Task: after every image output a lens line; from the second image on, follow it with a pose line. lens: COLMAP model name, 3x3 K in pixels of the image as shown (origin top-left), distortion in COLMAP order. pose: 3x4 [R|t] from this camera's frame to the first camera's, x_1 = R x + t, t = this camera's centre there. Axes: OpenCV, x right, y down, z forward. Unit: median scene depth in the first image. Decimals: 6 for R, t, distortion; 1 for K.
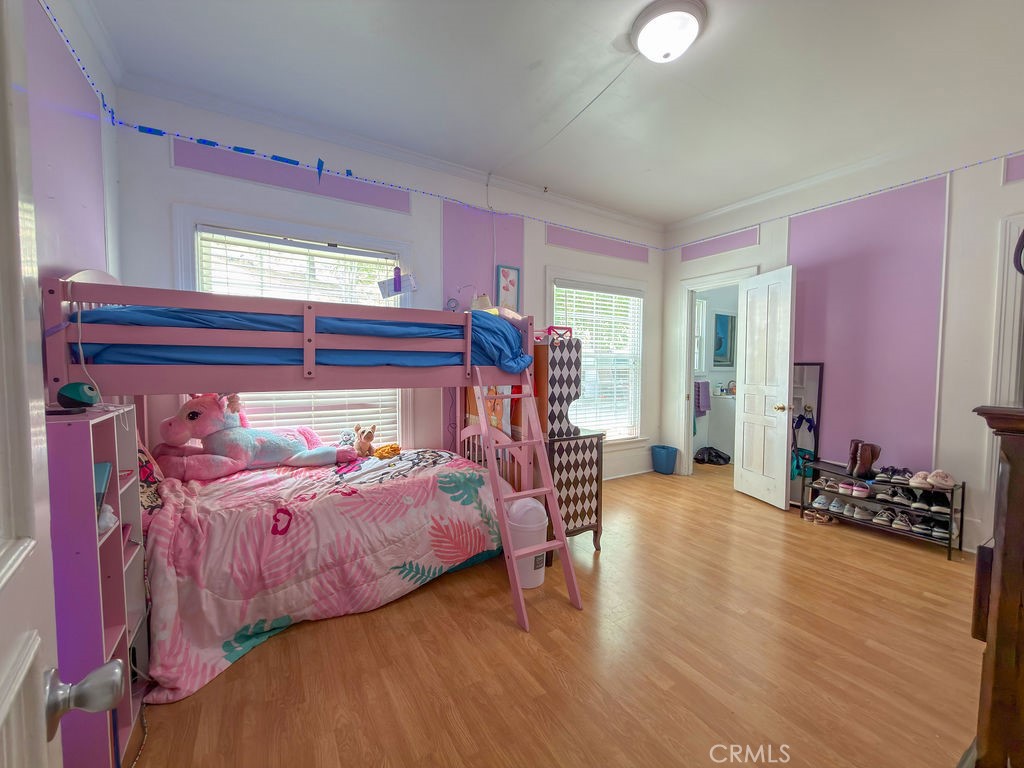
lens RADIAL K [[409.4, 0, 509.8], [0, 409.4, 386.0], [0, 0, 1]] dist [0.000086, -0.000187]
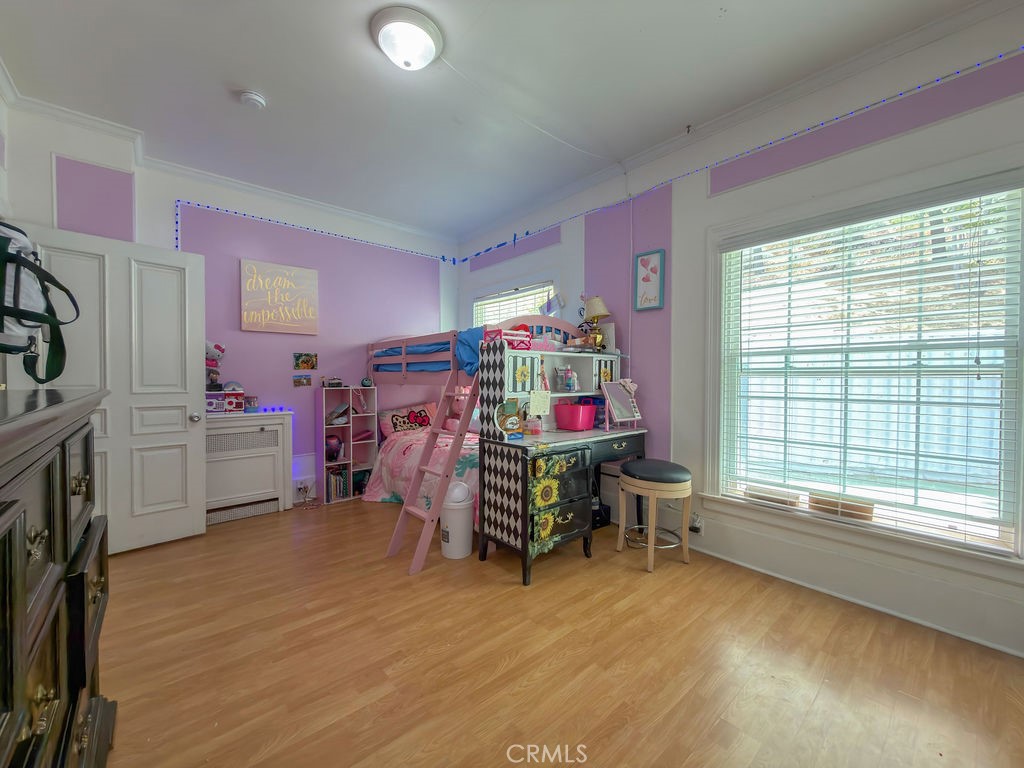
lens RADIAL K [[409.4, 0, 509.0], [0, 409.4, 381.4], [0, 0, 1]] dist [0.000086, -0.000187]
pose [[0.159246, 0.005431, -0.987224, 1.100012], [-0.052893, 0.998596, -0.003038, -0.016509], [0.985821, 0.052701, 0.159310, 0.851106]]
